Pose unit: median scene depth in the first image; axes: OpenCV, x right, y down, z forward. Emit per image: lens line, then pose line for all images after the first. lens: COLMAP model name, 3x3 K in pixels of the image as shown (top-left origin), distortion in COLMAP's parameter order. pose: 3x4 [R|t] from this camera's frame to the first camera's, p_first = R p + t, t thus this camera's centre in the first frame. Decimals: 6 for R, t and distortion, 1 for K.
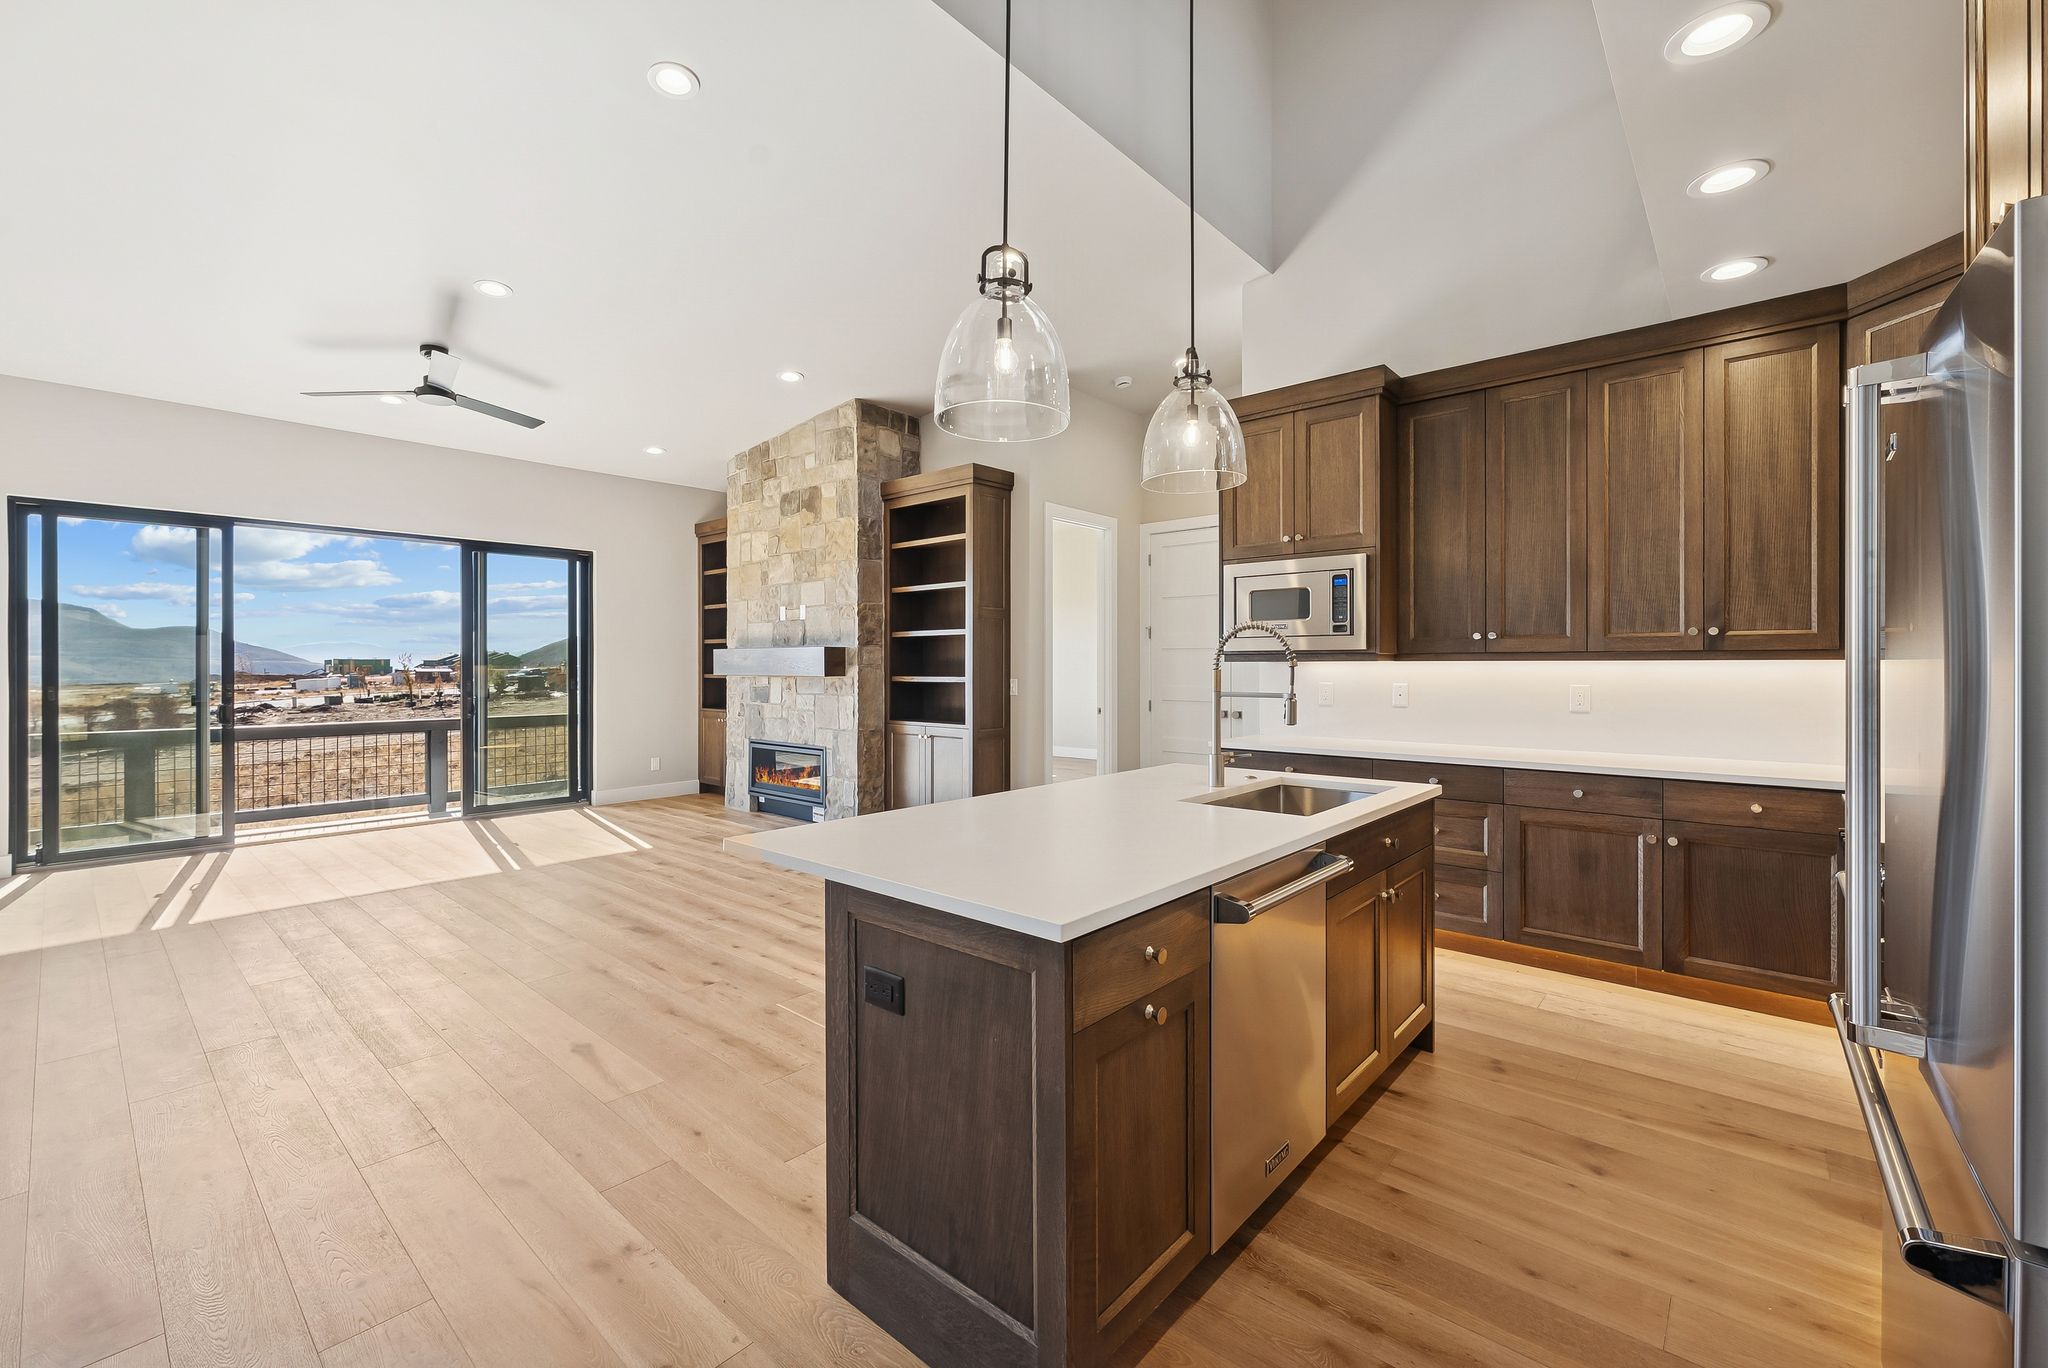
lens RADIAL K [[834.5, 0, 1010.0], [0, 834.5, 673.1], [0, 0, 1]] dist [0.001692, -0.003039]
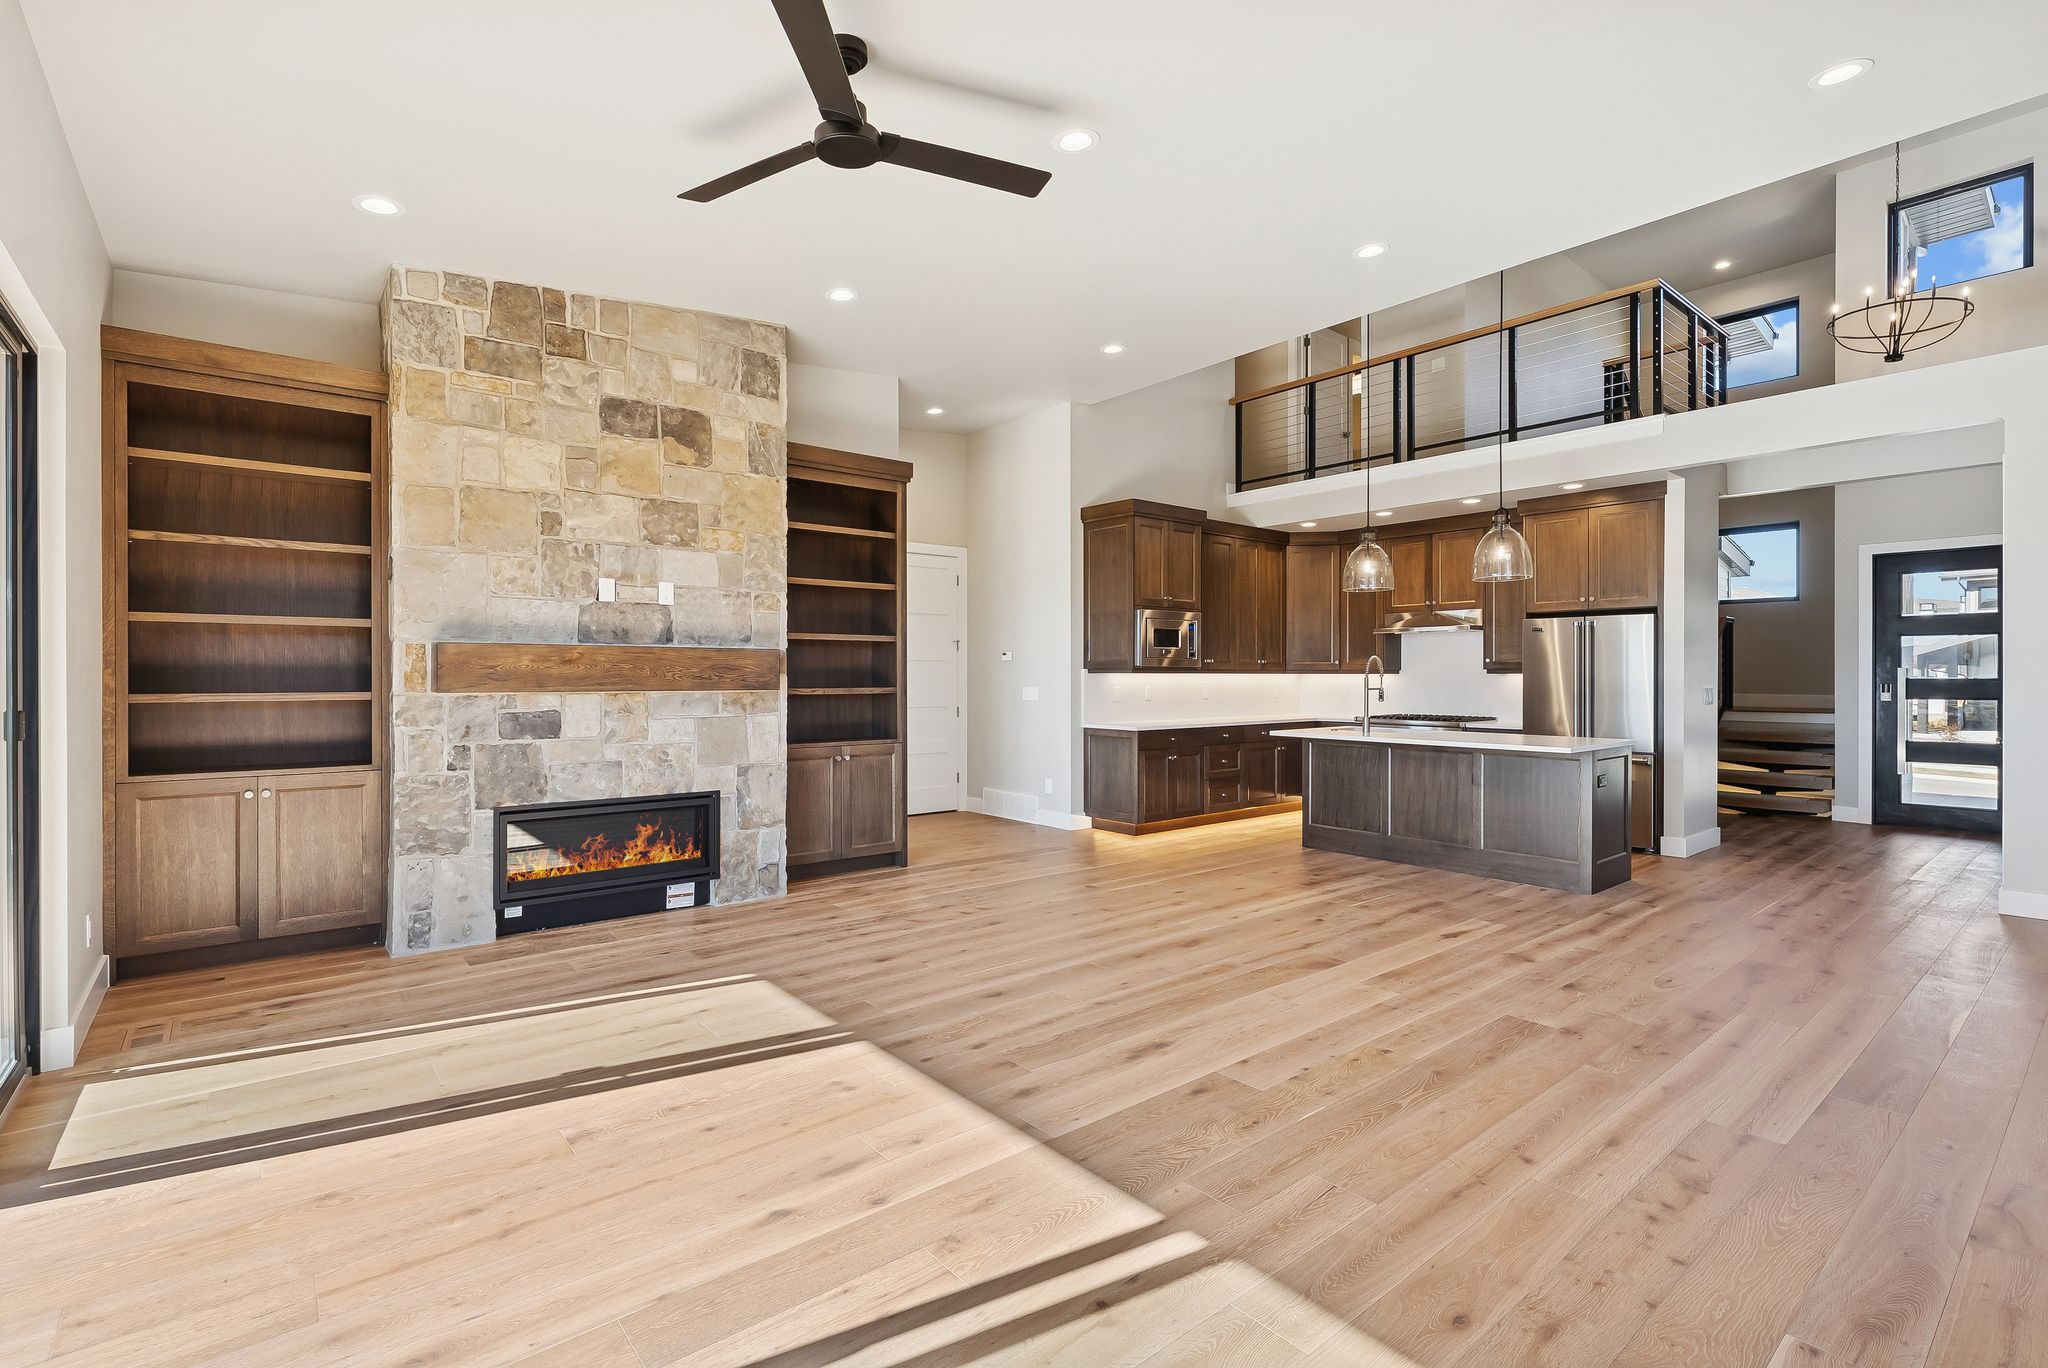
lens RADIAL K [[933.7, 0, 1018.9], [0, 933.7, 681.2], [0, 0, 1]] dist [0.000717, 0.000053]
pose [[0.168158, -0.004404, 0.985750, -0.917201], [0.007895, 0.999964, 0.003121, -0.003829], [-0.985728, 0.007257, 0.168187, 0.595982]]
